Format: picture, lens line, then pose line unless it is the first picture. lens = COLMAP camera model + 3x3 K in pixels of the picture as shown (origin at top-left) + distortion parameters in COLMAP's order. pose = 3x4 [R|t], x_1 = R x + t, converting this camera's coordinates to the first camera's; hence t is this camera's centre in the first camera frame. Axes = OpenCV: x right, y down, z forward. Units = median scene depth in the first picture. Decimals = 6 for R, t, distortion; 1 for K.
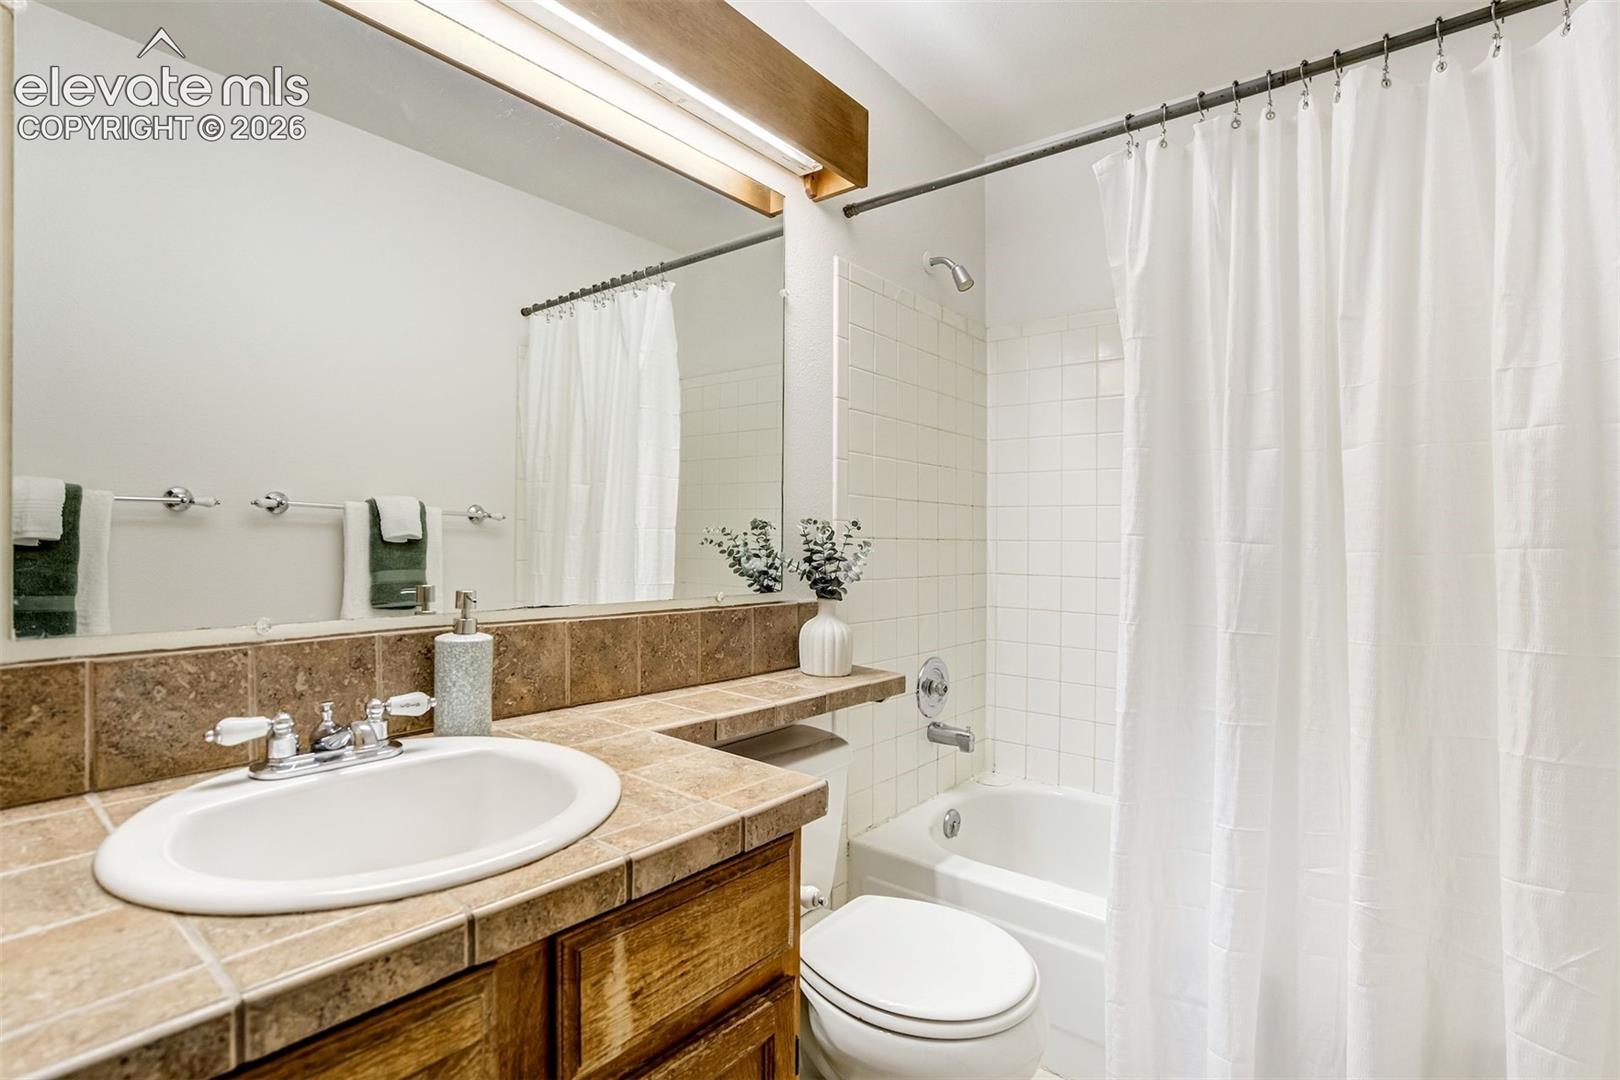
lens RADIAL K [[779.8, 0, 813.2], [0, 779.8, 513.0], [0, 0, 1]] dist [-0.035992, -0.000039]
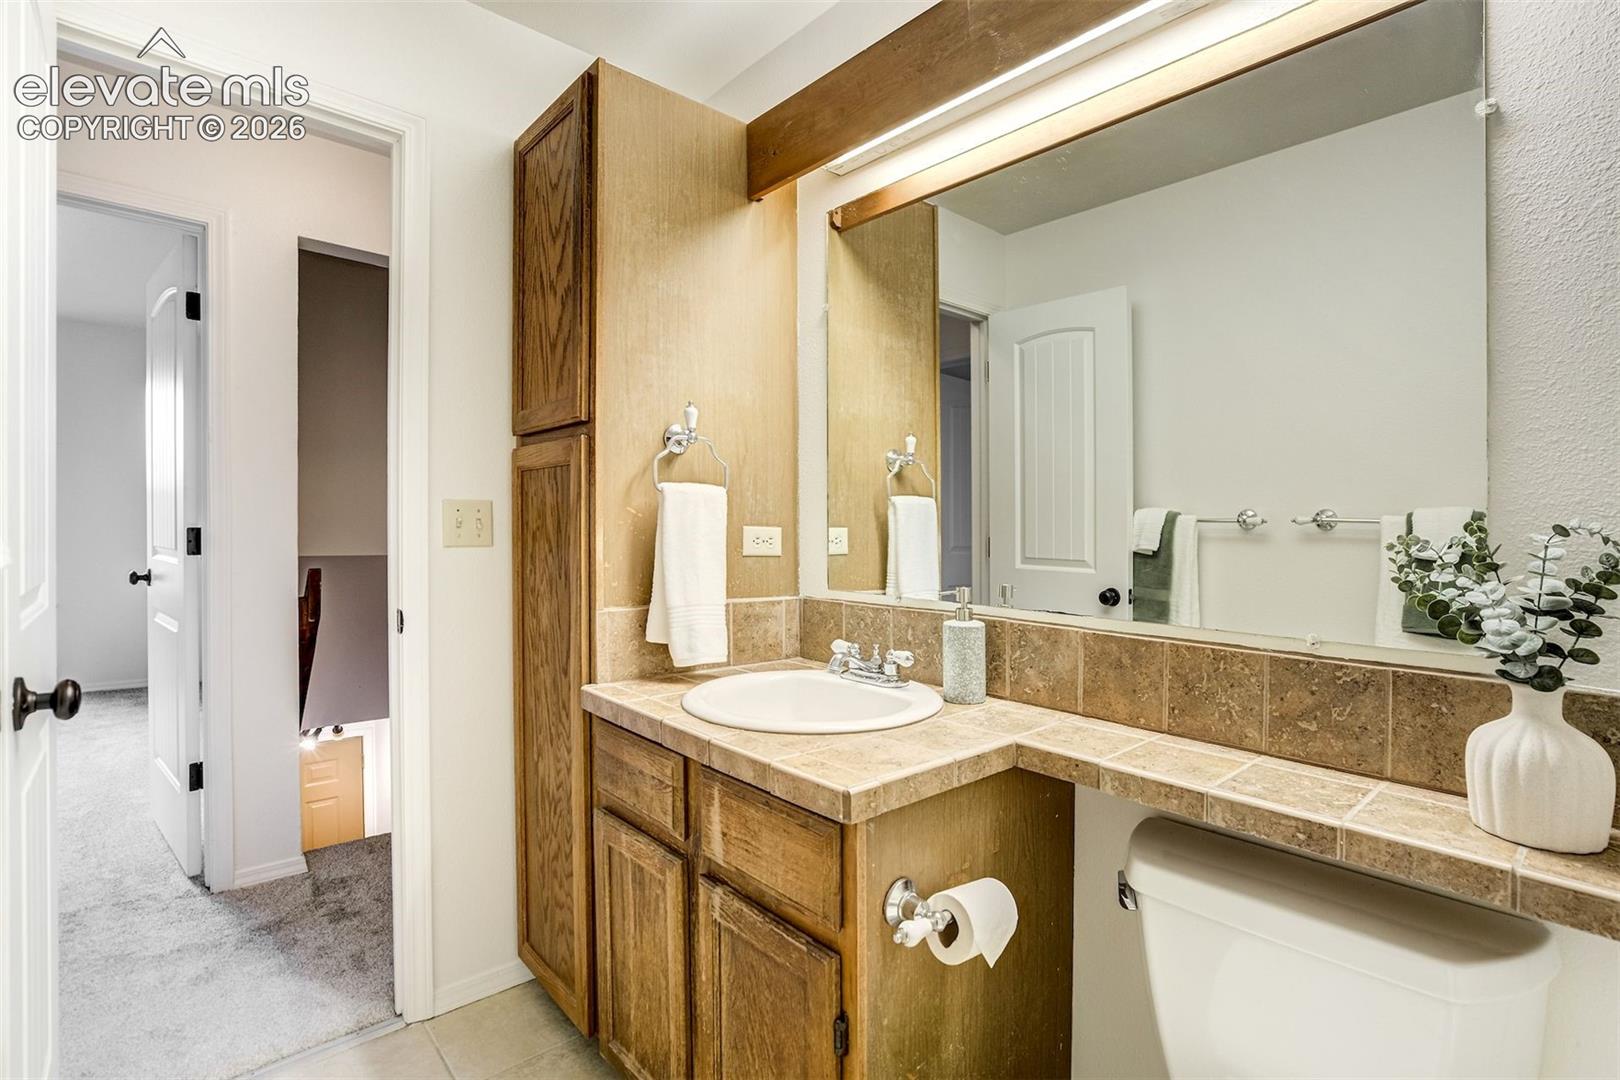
lens RADIAL K [[750.8, 0, 831.3], [0, 750.8, 540.3], [0, 0, 1]] dist [-0.039992, 0.022450]
pose [[-0.146026, -0.003601, -0.989274, 0.706569], [0.011835, 0.999915, -0.005387, 0.021762], [0.989210, -0.012494, -0.145971, 0.820477]]
